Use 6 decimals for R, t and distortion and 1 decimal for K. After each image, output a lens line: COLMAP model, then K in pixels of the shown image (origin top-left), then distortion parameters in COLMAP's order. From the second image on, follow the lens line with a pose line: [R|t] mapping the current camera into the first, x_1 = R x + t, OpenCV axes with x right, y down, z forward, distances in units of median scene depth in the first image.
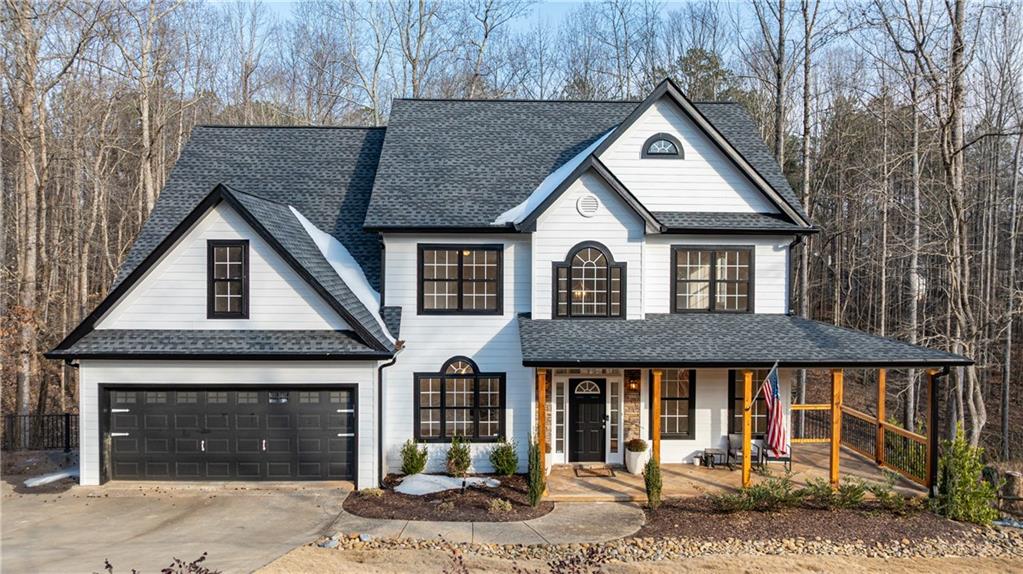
lens RADIAL K [[715.8, 0, 511.5], [0, 715.8, 287.0], [0, 0, 1]] dist [-0.027093, 0.009044]
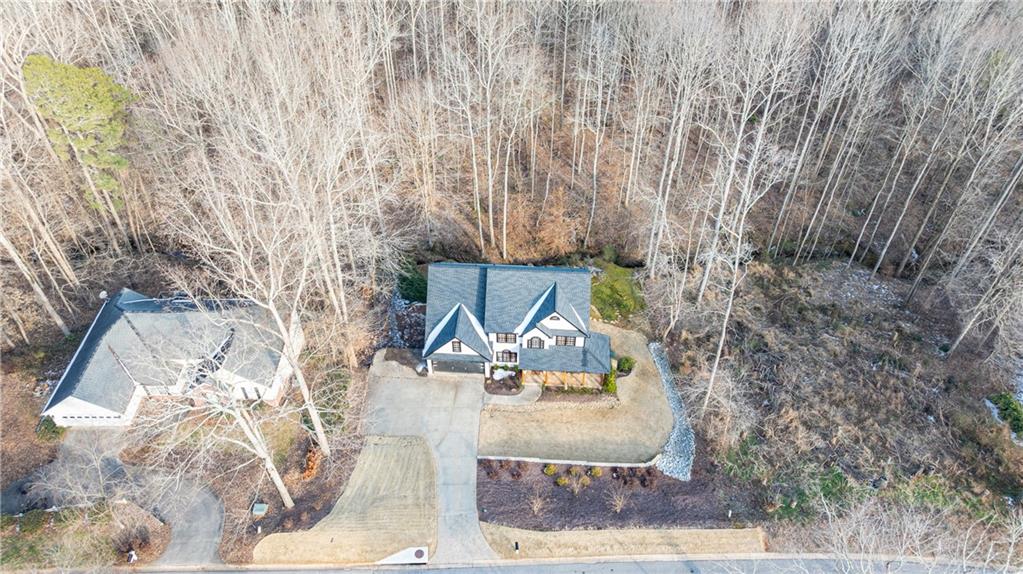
lens RADIAL K [[715.8, 0, 511.5], [0, 715.8, 287.0], [0, 0, 1]] dist [-0.027093, 0.009044]
pose [[0.994417, 0.065603, -0.082651, 0.299051], [0.008784, 0.729078, 0.684374, -3.233126], [0.105156, -0.681279, 0.724431, -1.936429]]
